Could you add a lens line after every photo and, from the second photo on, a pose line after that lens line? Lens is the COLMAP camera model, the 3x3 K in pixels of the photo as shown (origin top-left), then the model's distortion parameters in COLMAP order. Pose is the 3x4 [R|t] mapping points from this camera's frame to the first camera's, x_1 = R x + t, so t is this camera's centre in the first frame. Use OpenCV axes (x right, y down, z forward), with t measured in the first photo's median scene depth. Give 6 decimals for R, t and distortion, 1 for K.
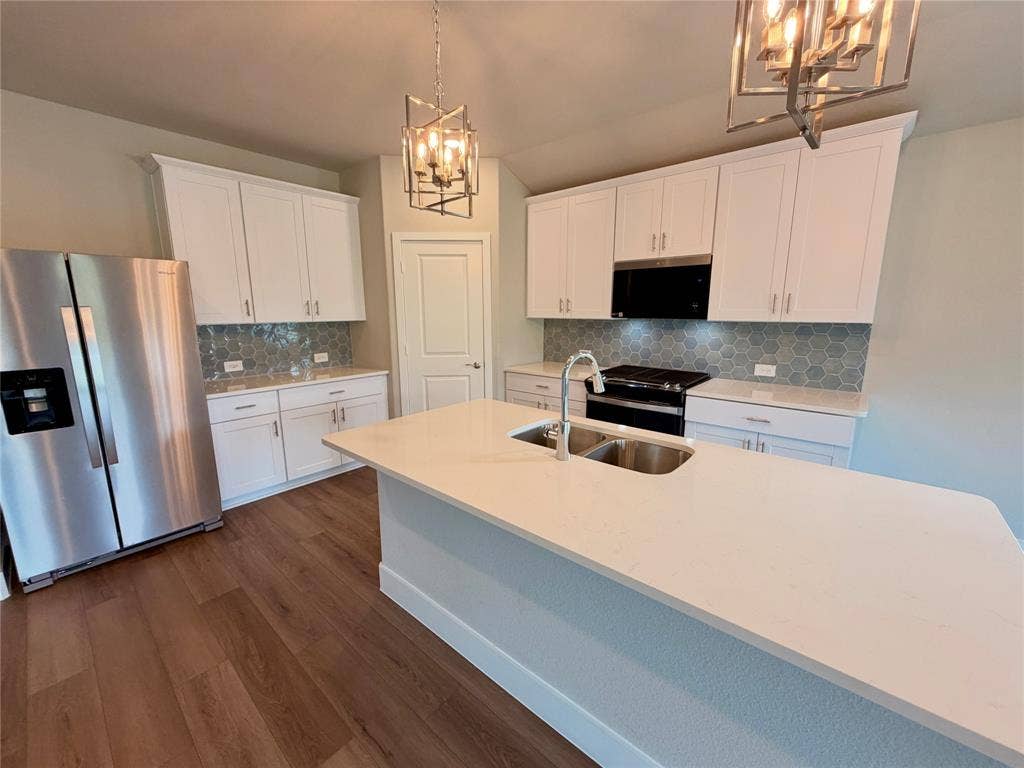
lens RADIAL K [[410.1, 0, 512.0], [0, 410.1, 384.0], [0, 0, 1]] dist [-0.000657, 0.000043]
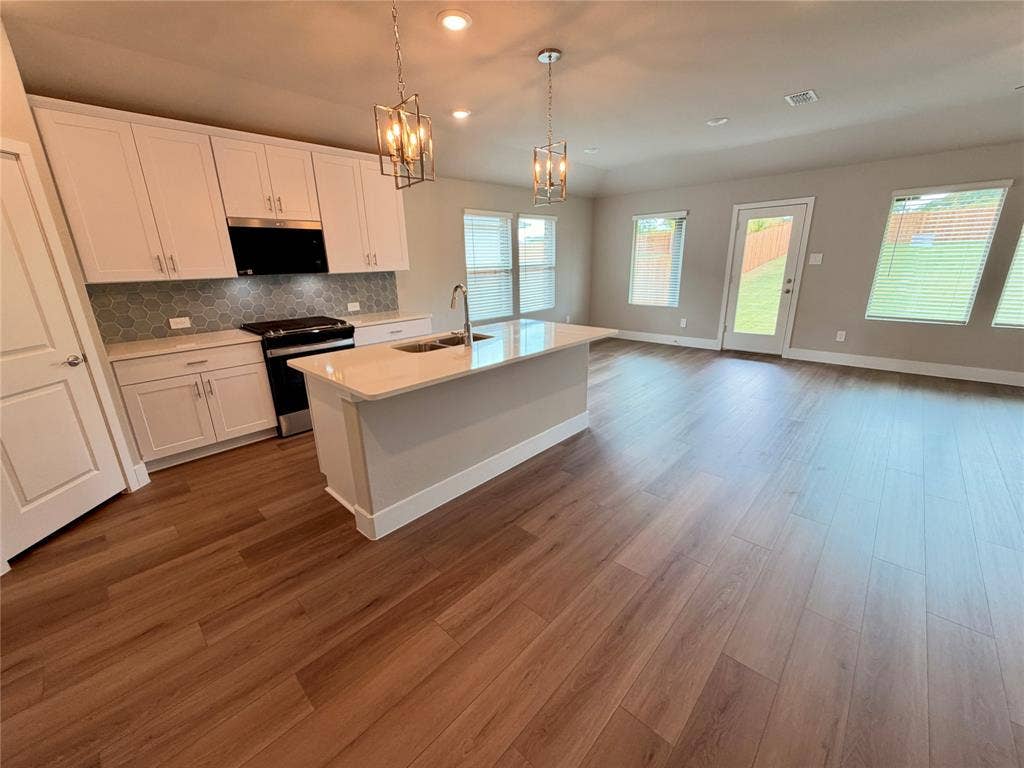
lens RADIAL K [[410.1, 0, 512.0], [0, 410.1, 384.0], [0, 0, 1]] dist [-0.000657, 0.000043]
pose [[0.041387, -0.287260, 0.956958, -0.765173], [0.206244, 0.939608, 0.273132, -0.051780], [-0.977625, 0.186063, 0.098133, 0.317049]]
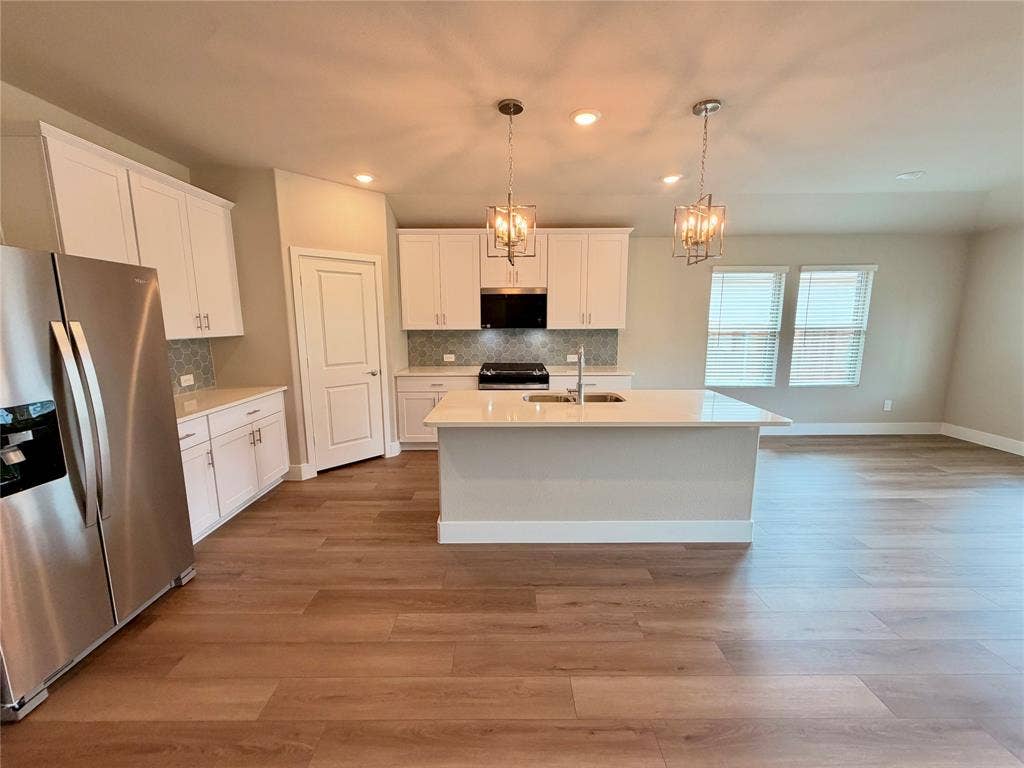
lens RADIAL K [[410.1, 0, 512.0], [0, 410.1, 384.0], [0, 0, 1]] dist [-0.000657, 0.000043]
pose [[0.751605, -0.102701, 0.651569, -0.600735], [0.121917, 0.992415, 0.015790, 0.013279], [-0.648248, 0.067570, 0.758425, -0.089144]]
